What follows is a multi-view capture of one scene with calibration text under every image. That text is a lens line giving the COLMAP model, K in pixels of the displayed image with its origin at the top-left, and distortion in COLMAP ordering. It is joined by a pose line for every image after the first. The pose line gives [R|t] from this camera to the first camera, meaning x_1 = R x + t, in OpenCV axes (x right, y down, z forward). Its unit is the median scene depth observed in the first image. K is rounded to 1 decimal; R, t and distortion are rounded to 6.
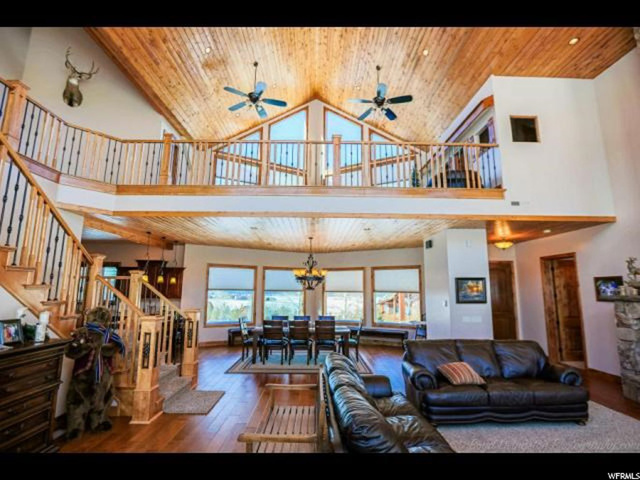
lens RADIAL K [[312.4, 0, 317.6], [0, 312.4, 239.0], [0, 0, 1]] dist [-0.032128, 0.000872]
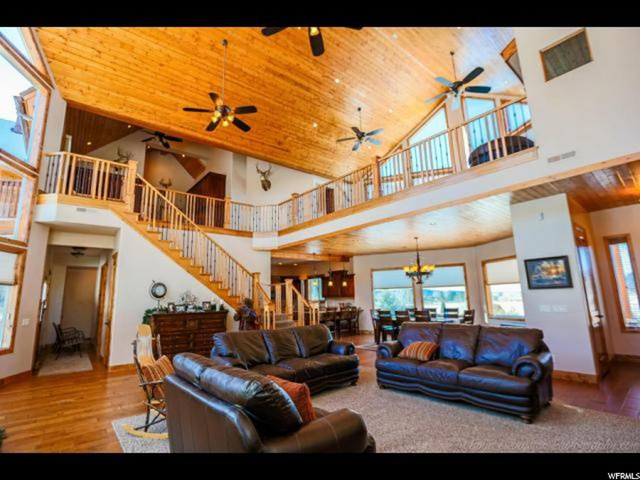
lens RADIAL K [[312.4, 0, 317.6], [0, 312.4, 239.0], [0, 0, 1]] dist [-0.032128, 0.000872]
pose [[0.631973, -0.169240, -0.756285, 0.617565], [0.157479, 0.983548, -0.088503, 0.045183], [0.758821, -0.063168, 0.648228, 0.015611]]
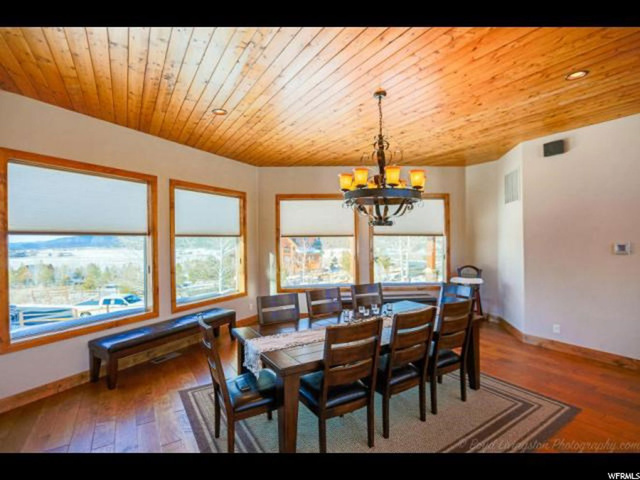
lens RADIAL K [[312.4, 0, 317.6], [0, 312.4, 239.0], [0, 0, 1]] dist [-0.032128, 0.000872]
pose [[0.858875, -0.018099, 0.511865, -0.295546], [-0.062768, 0.988123, 0.140260, 0.130088], [-0.508324, -0.152595, 0.847539, 0.716175]]
